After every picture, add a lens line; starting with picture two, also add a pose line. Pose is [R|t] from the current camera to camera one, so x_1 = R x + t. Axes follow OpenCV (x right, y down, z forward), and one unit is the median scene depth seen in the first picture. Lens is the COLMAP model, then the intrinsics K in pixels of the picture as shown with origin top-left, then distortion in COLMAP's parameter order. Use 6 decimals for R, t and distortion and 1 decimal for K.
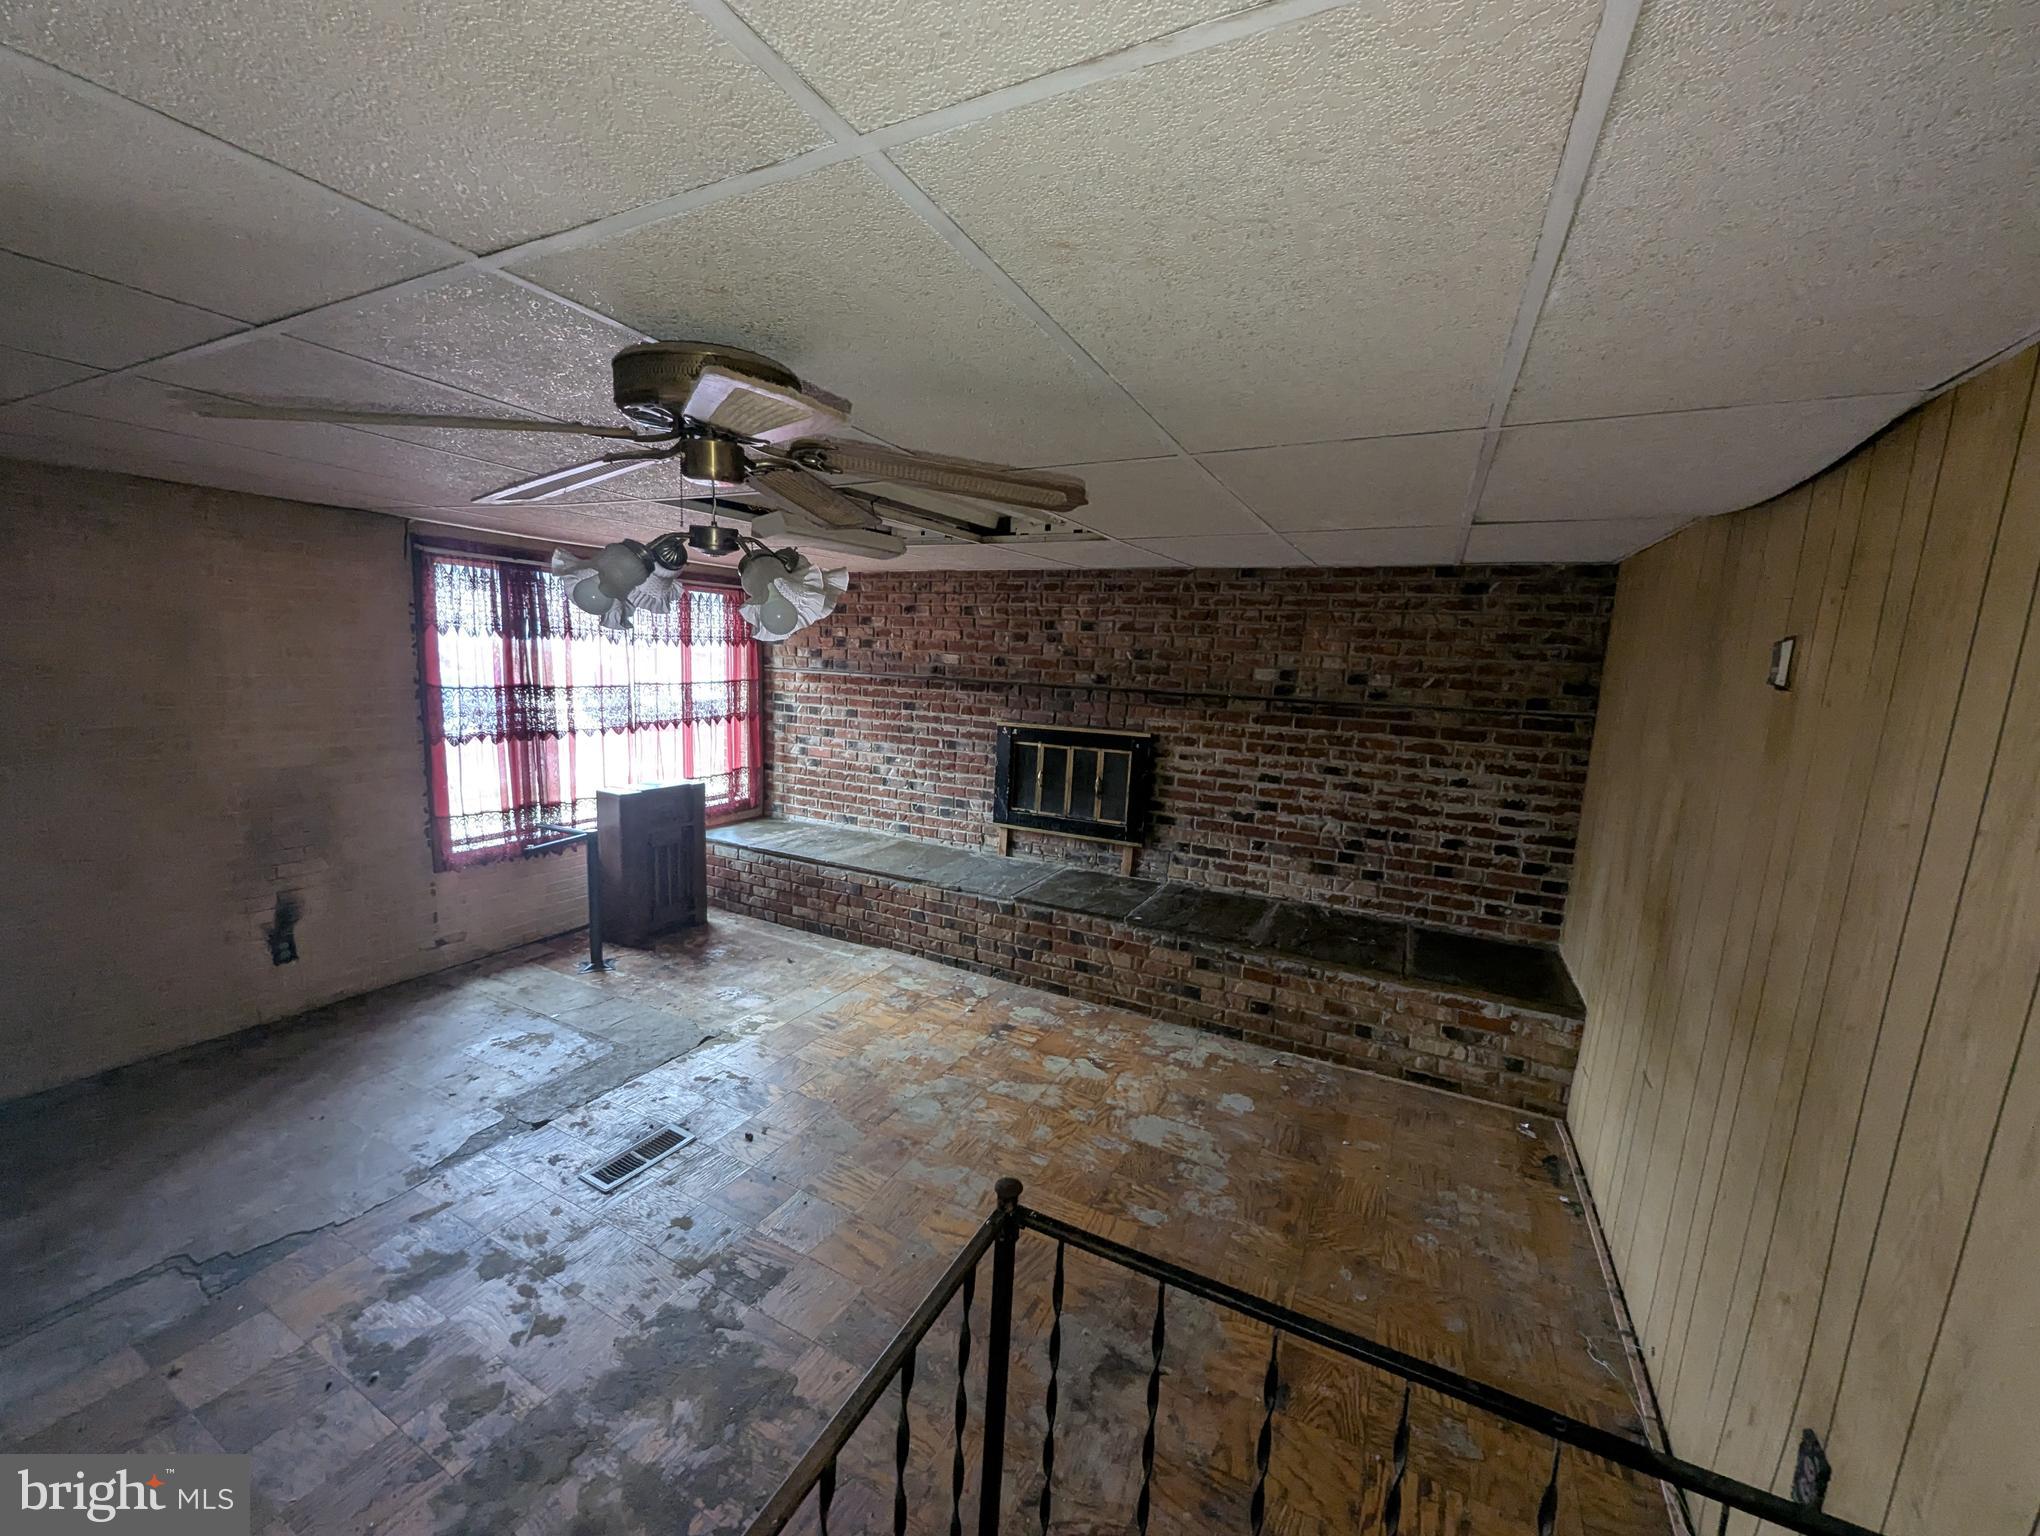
lens RADIAL K [[802.4, 0, 1007.4], [0, 802.4, 775.1], [0, 0, 1]] dist [-0.000261, -0.000966]
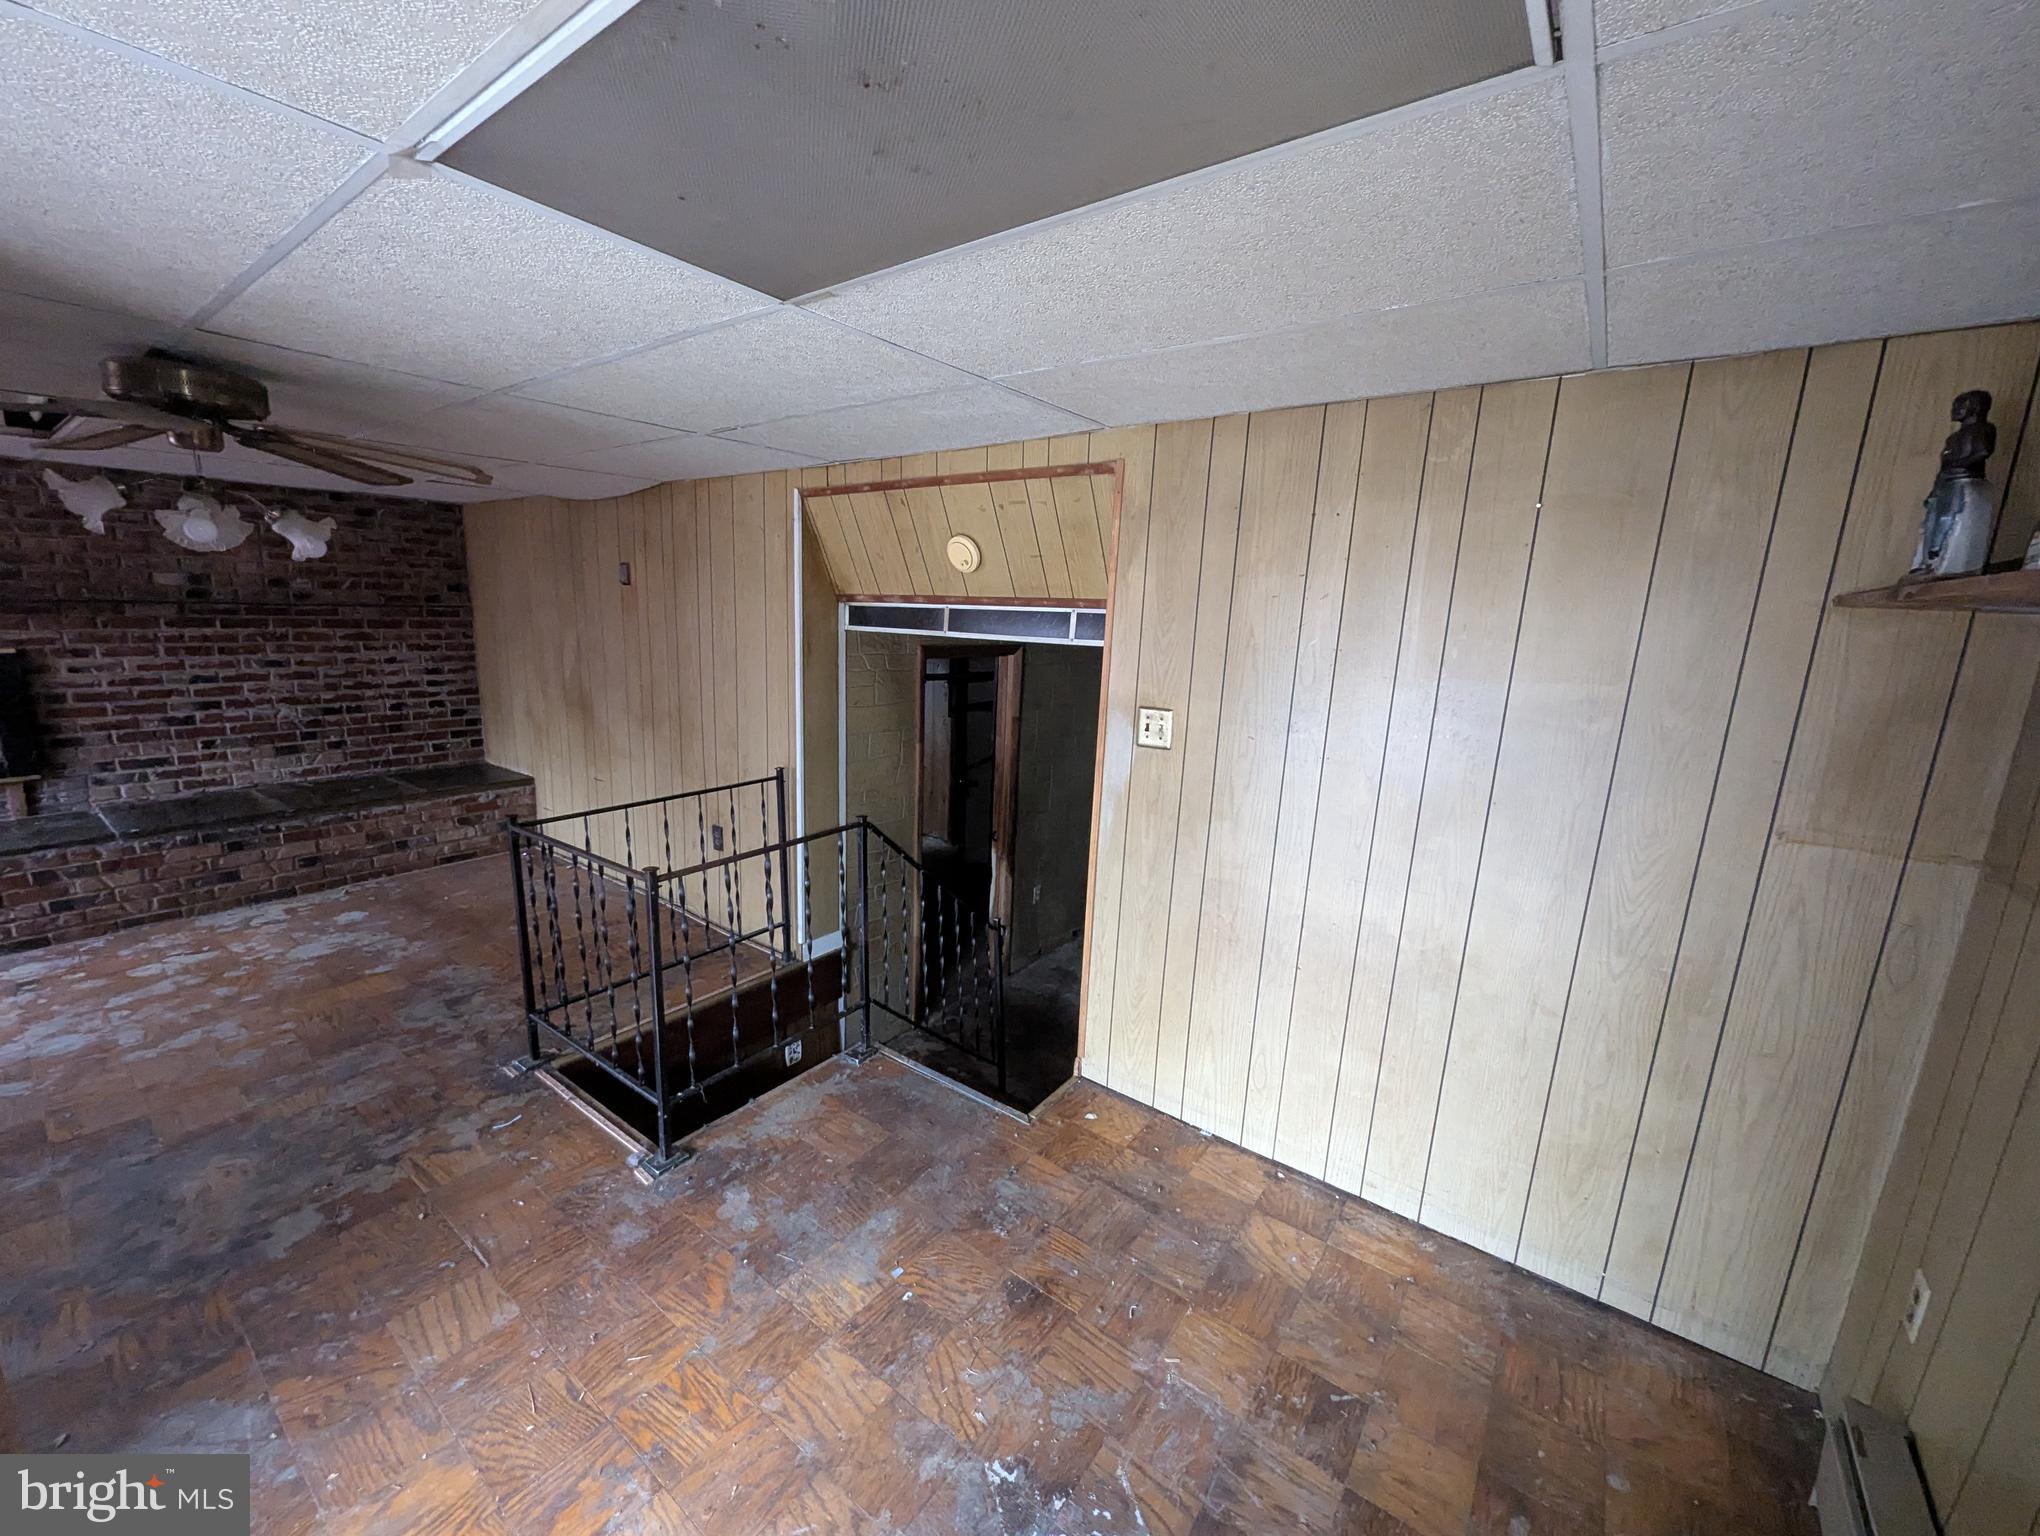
lens RADIAL K [[802.4, 0, 1011.9], [0, 802.4, 776.6], [0, 0, 1]] dist [-0.000261, -0.000966]
pose [[0.157090, -0.239696, 0.958055, -0.596040], [0.122247, 0.967358, 0.221979, 0.026712], [-0.979989, 0.082249, 0.181264, -0.244791]]
